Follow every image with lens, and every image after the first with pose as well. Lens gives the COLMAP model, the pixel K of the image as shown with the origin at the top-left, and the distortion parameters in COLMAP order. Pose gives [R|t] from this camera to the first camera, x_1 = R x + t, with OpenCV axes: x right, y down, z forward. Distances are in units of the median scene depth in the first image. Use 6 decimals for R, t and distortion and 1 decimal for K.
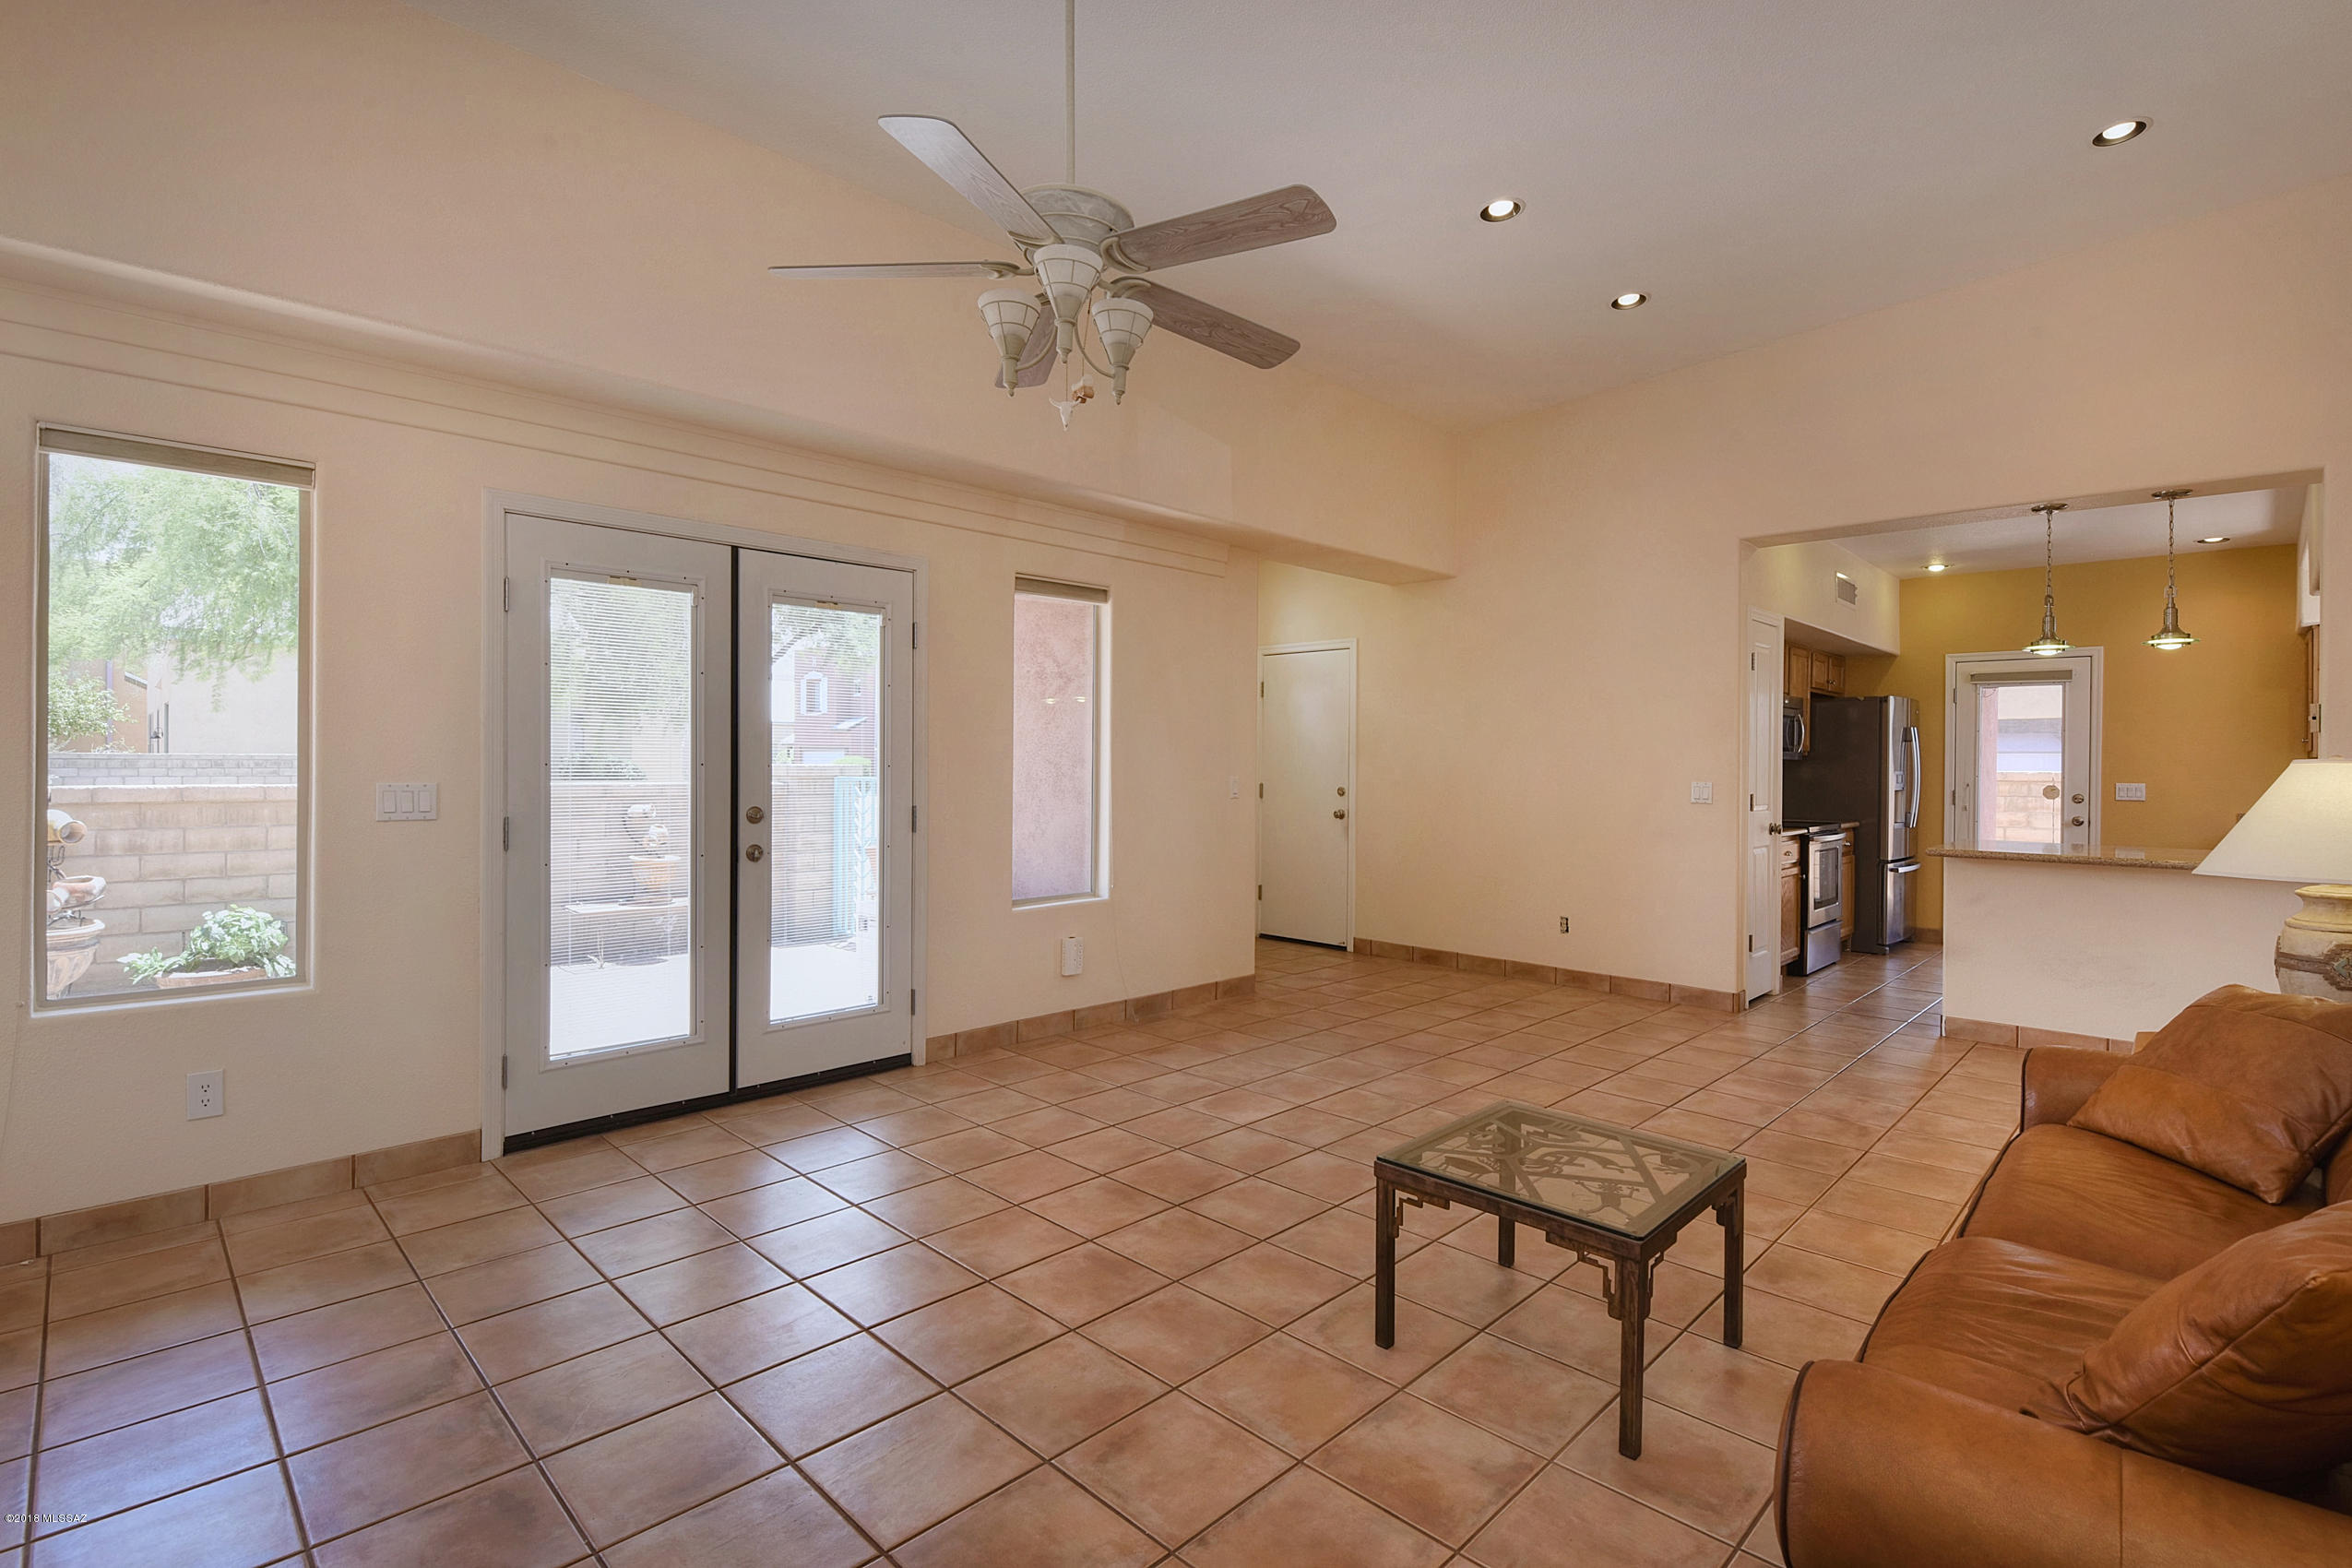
lens RADIAL K [[1130.0, 0, 1172.6], [0, 1130.0, 765.2], [0, 0, 1]] dist [0.002555, 0.000416]
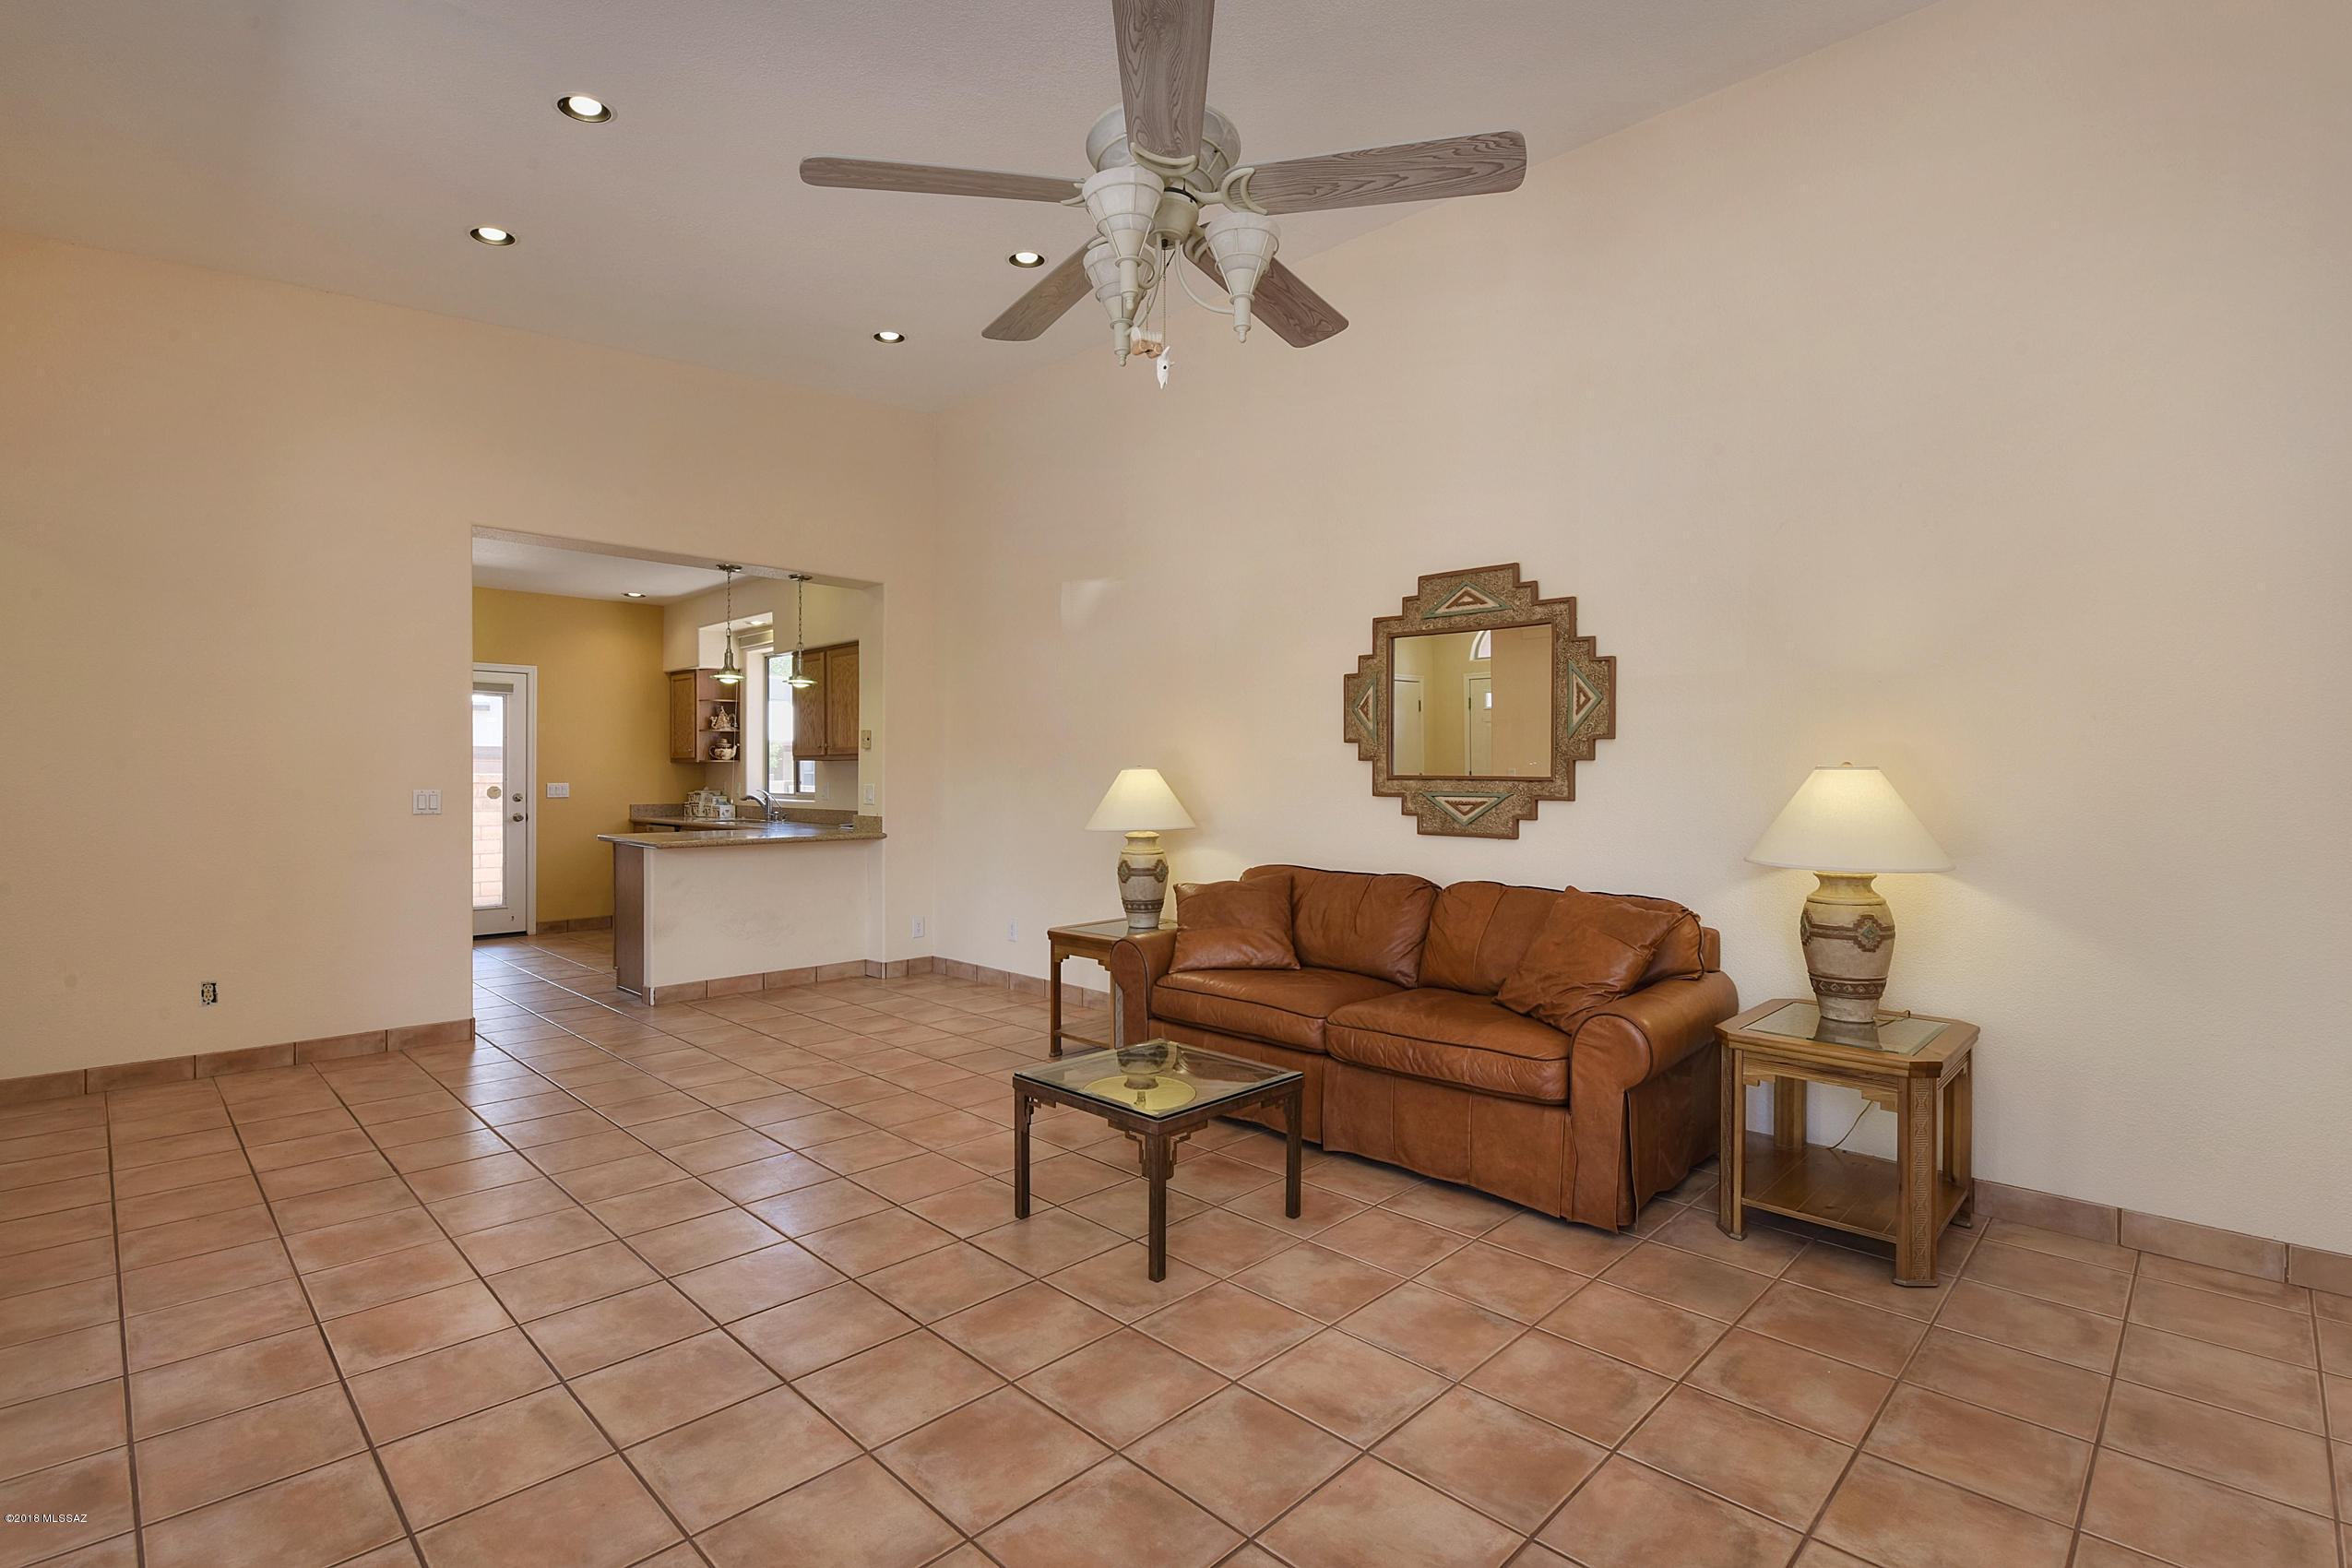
lens RADIAL K [[1050.2, 0, 1245.3], [0, 1050.2, 787.4], [0, 0, 1]] dist [-0.011420, -0.000624]
pose [[-0.024670, -0.023239, 0.999426, -0.526273], [0.001584, 0.999728, 0.023285, -0.007600], [-0.999694, 0.002157, -0.024627, 0.567527]]
